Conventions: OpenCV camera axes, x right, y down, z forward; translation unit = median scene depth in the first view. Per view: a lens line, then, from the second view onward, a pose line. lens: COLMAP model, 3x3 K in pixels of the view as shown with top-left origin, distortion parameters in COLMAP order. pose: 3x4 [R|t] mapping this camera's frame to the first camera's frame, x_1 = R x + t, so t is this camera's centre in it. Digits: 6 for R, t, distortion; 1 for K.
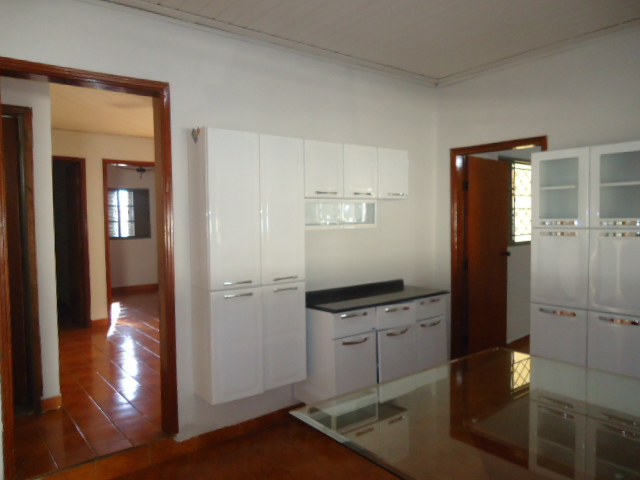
lens RADIAL K [[464.9, 0, 320.0], [0, 464.9, 240.0], [0, 0, 1]] dist [-0.006143, -0.002928]
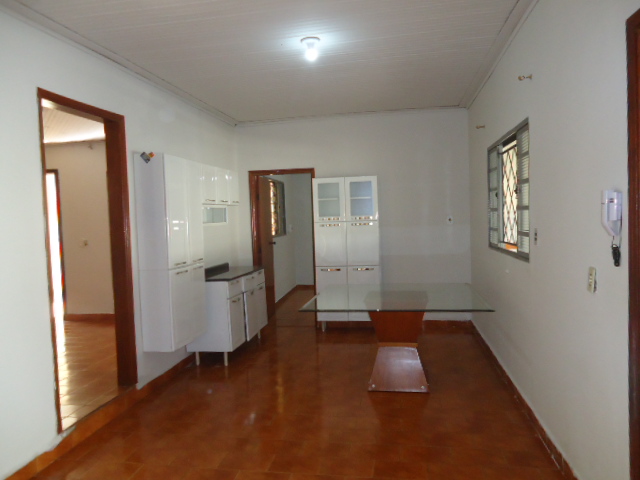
lens RADIAL K [[464.9, 0, 320.0], [0, 464.9, 240.0], [0, 0, 1]] dist [-0.006143, -0.002928]
pose [[0.747851, -0.043145, 0.662463, -0.716658], [0.054220, 0.998522, 0.003823, 0.035159], [-0.661649, 0.033060, 0.749085, -0.310379]]
